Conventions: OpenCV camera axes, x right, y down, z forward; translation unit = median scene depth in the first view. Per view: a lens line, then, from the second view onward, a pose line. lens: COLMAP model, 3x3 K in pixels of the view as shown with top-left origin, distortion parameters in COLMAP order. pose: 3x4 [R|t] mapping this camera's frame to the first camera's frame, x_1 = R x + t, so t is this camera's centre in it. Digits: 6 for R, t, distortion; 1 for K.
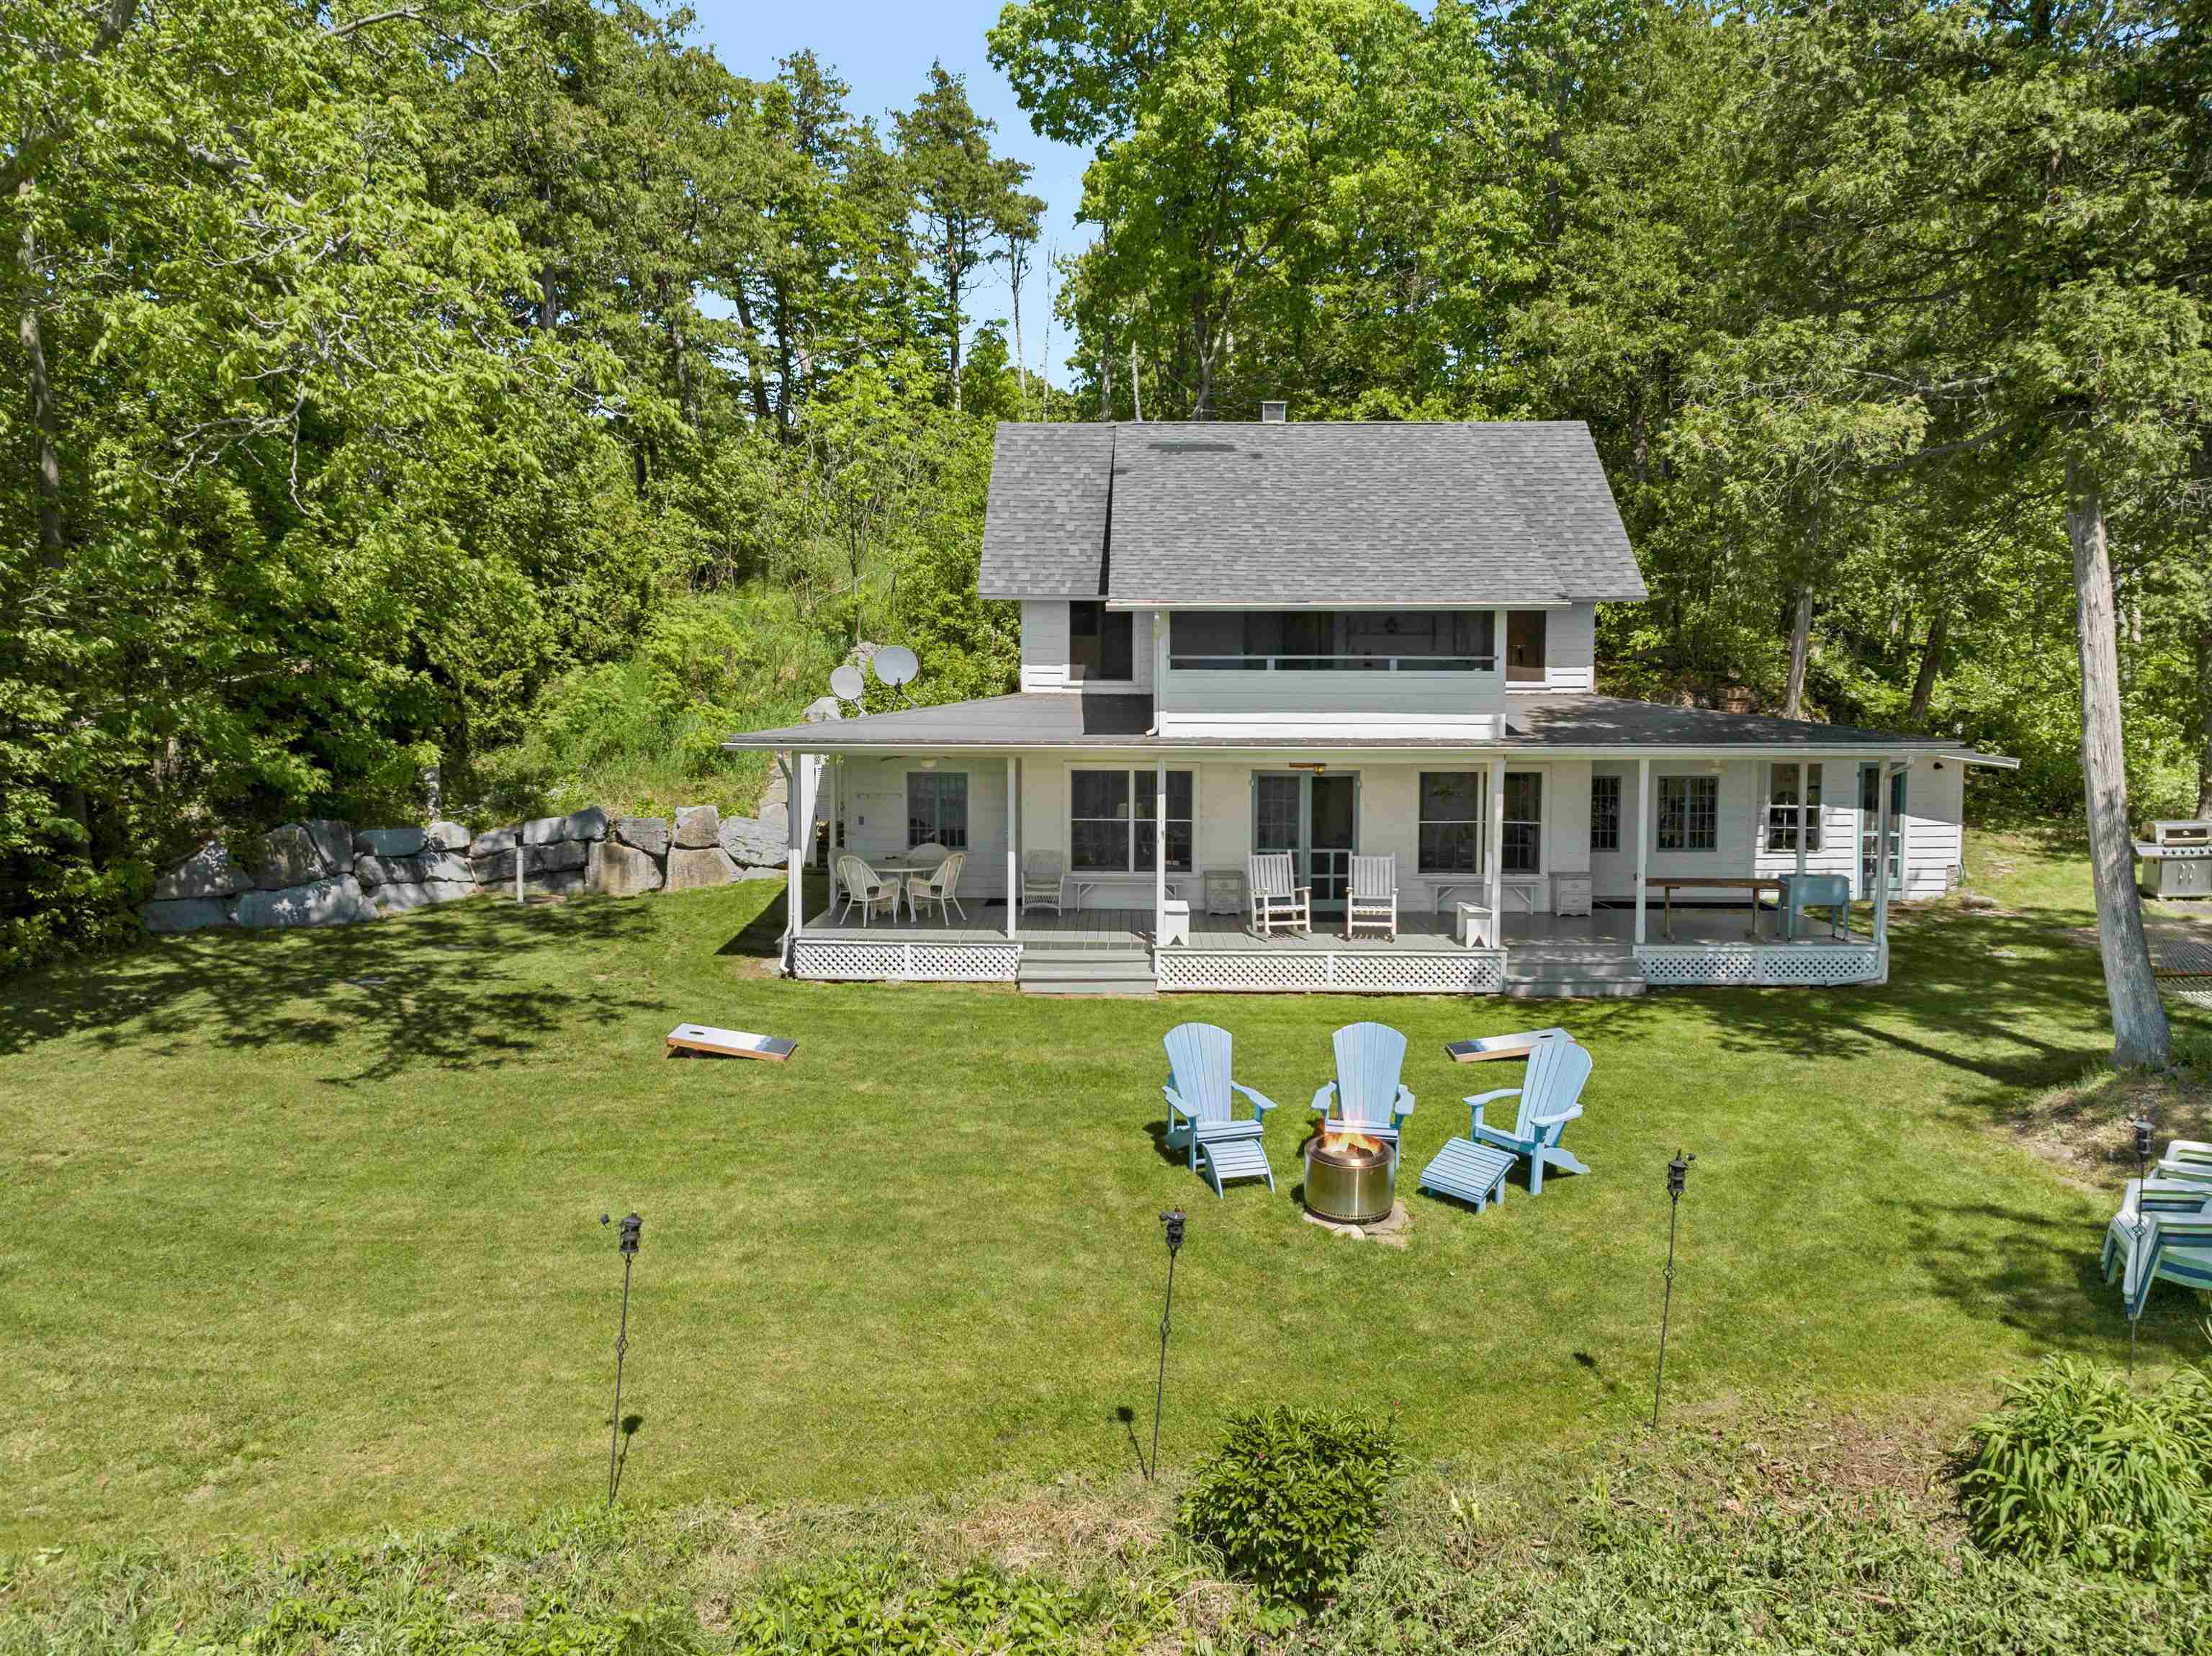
lens RADIAL K [[1552.7, 0, 1106.0], [0, 1552.7, 828.0], [0, 0, 1]] dist [-0.043370, -0.001555]
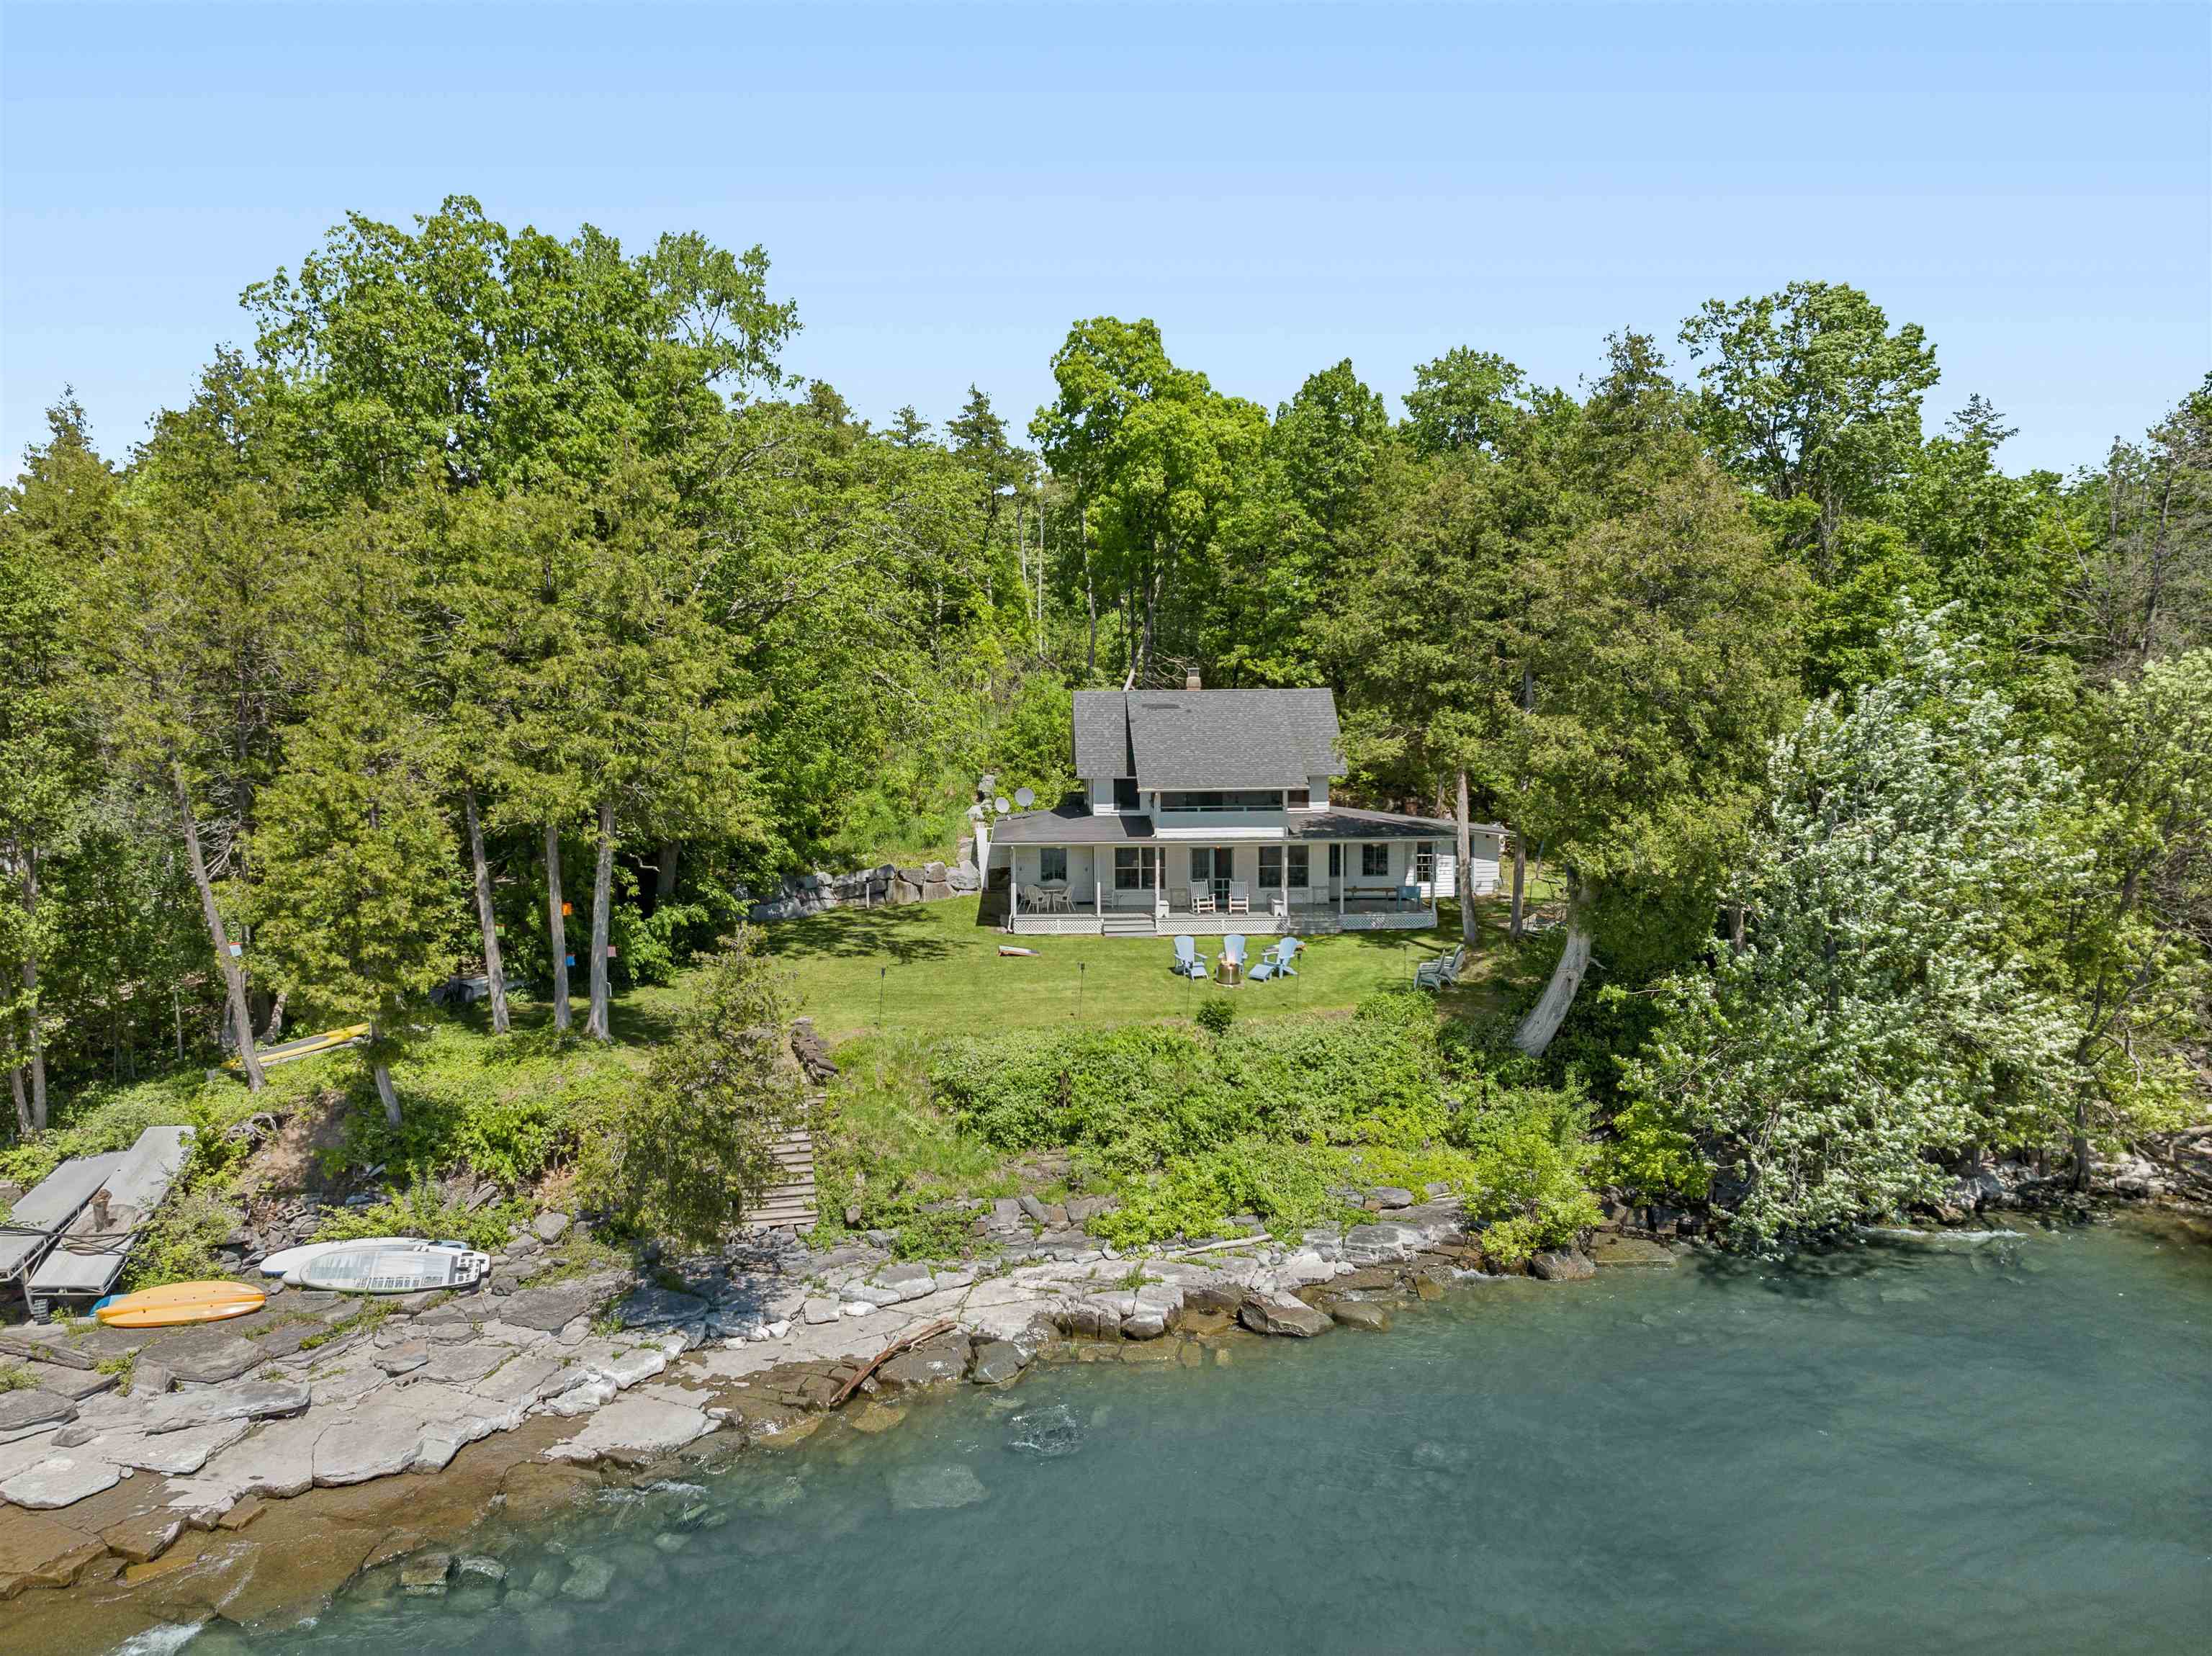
lens RADIAL K [[1552.7, 0, 1106.0], [0, 1552.7, 828.0], [0, 0, 1]] dist [-0.043370, -0.001555]
pose [[0.997554, -0.015538, 0.068154, -0.190022], [0.016065, 0.999845, -0.007188, -0.048195], [-0.068032, 0.008266, 0.997649, -1.332957]]
